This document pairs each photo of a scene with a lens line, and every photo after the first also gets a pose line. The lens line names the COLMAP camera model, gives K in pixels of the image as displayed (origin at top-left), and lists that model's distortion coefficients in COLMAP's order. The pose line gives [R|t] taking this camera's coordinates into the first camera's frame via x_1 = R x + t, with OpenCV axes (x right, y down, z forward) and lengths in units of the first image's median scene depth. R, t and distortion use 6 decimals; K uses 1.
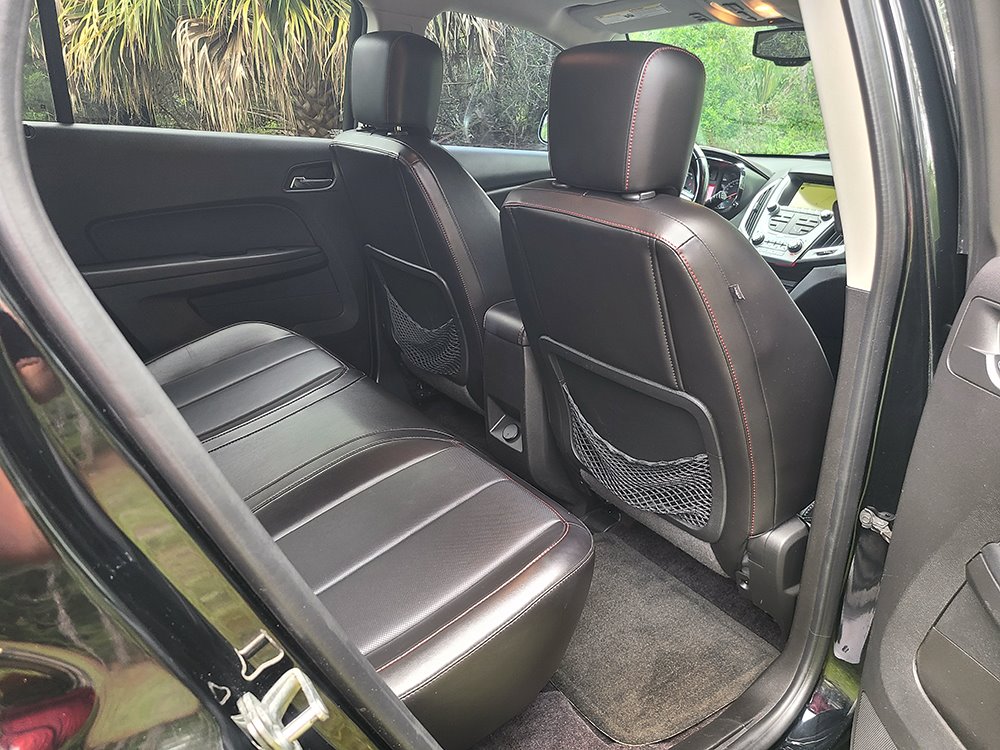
lens RADIAL K [[758.7, 0, 497.9], [0, 758.7, 372.5], [0, 0, 1]] dist [0.056557, -0.038044]
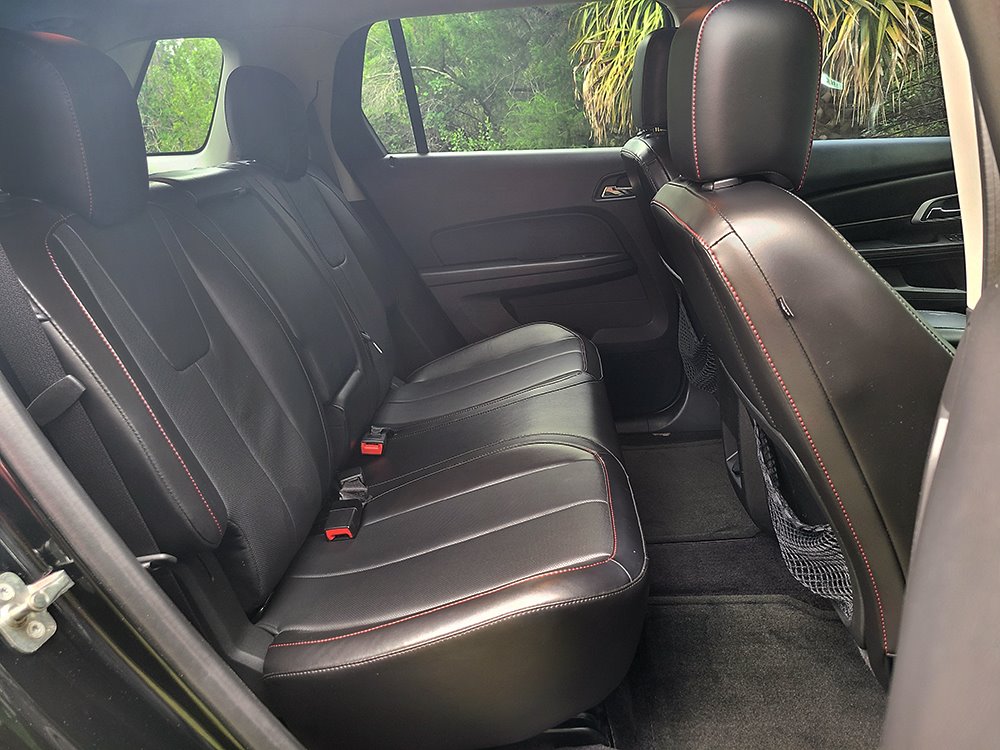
lens RADIAL K [[756.1, 0, 499.1], [0, 756.1, 372.8], [0, 0, 1]] dist [0.056617, -0.040263]
pose [[0.780221, 0.103356, -0.616906, 0.293163], [-0.114251, 0.993210, 0.021905, -0.012534], [0.614982, 0.053391, 0.786732, 0.123531]]
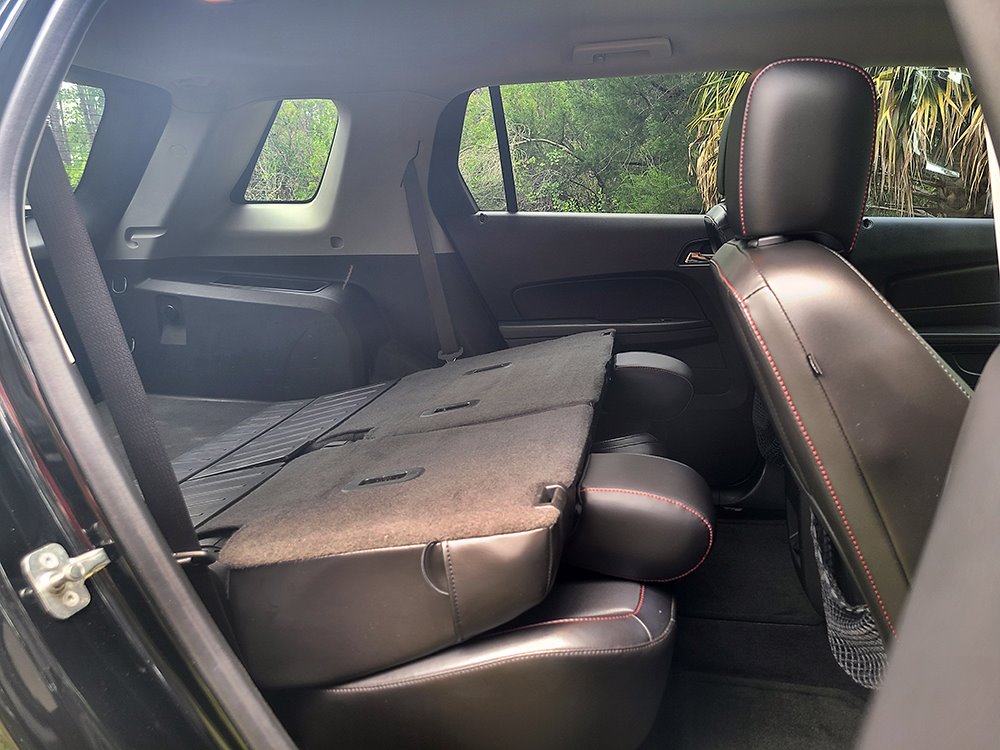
lens RADIAL K [[753.0, 0, 488.5], [0, 753.0, 378.2], [0, 0, 1]] dist [0.065001, -0.057298]
pose [[0.672592, 0.113820, -0.731208, 0.332530], [-0.200722, 0.979118, -0.032222, -0.002306], [0.712272, 0.168442, 0.681393, 0.145024]]
